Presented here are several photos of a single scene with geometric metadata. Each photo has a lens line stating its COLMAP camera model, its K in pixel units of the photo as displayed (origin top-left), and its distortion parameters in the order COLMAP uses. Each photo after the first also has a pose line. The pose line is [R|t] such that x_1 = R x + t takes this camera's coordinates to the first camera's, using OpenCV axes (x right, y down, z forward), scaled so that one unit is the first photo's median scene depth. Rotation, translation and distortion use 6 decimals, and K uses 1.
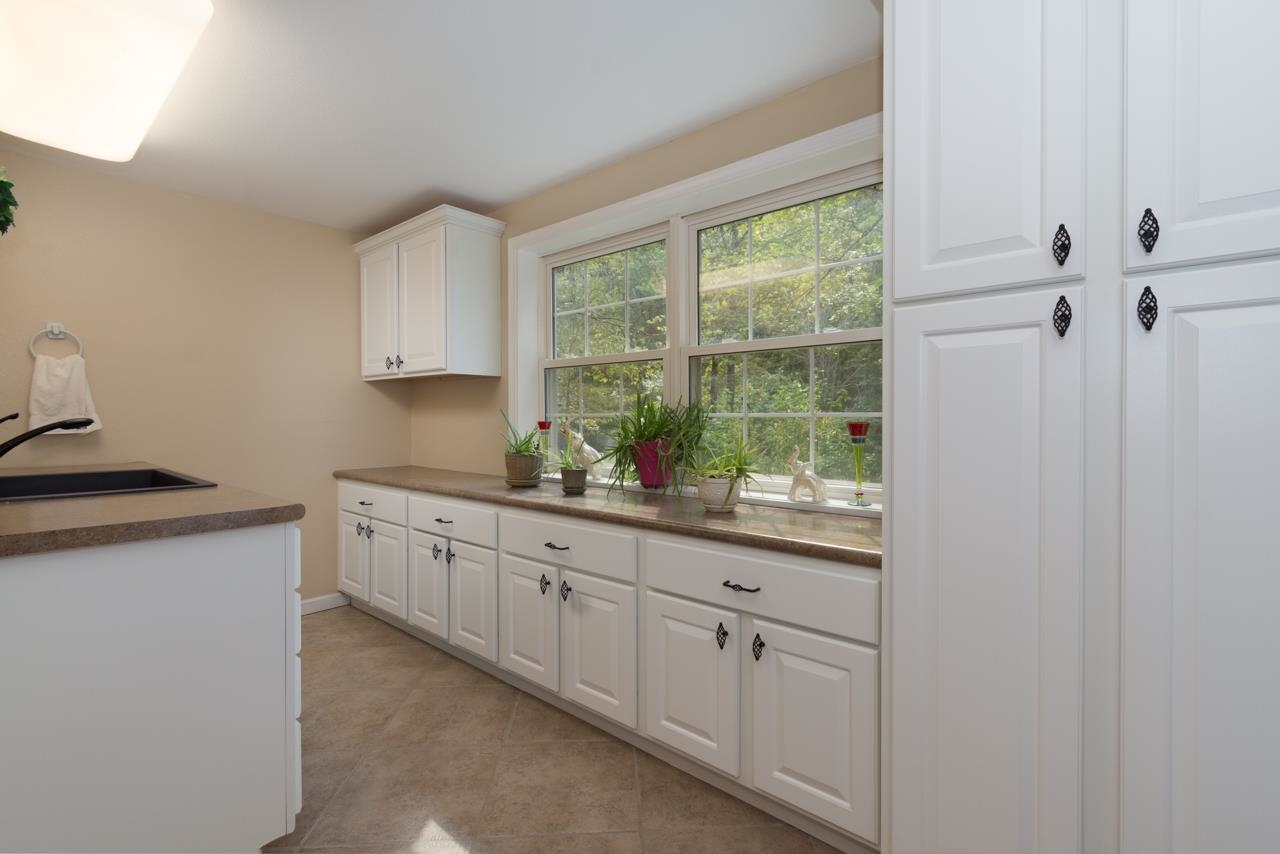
lens RADIAL K [[579.2, 0, 638.3], [0, 579.2, 425.0], [0, 0, 1]] dist [0.002028, -0.000013]
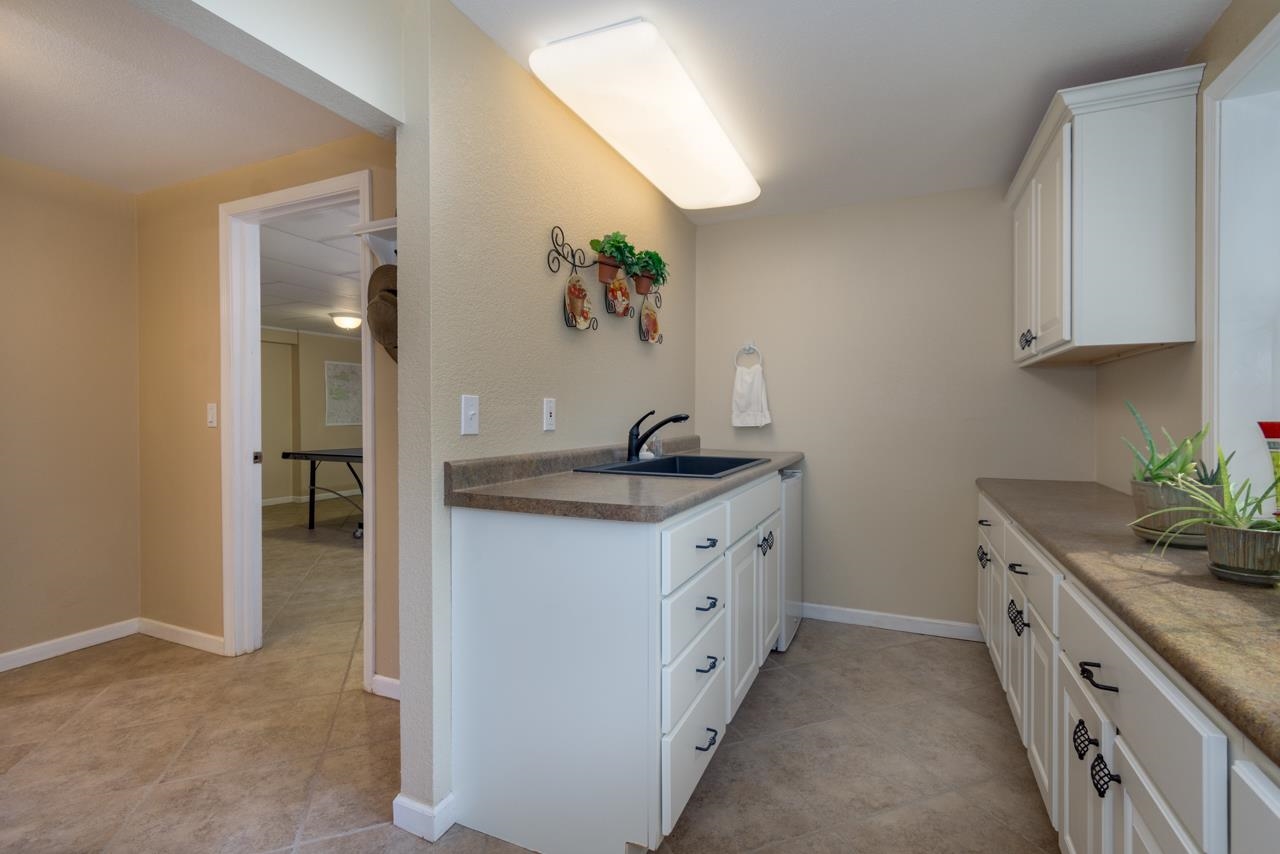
lens RADIAL K [[579.2, 0, 642.0], [0, 579.2, 415.2], [0, 0, 1]] dist [0.002028, -0.000013]
pose [[0.303461, 0.002481, -0.952841, 0.167024], [-0.012276, 0.999924, -0.001306, -0.004748], [0.952765, 0.012093, 0.303468, 0.380576]]
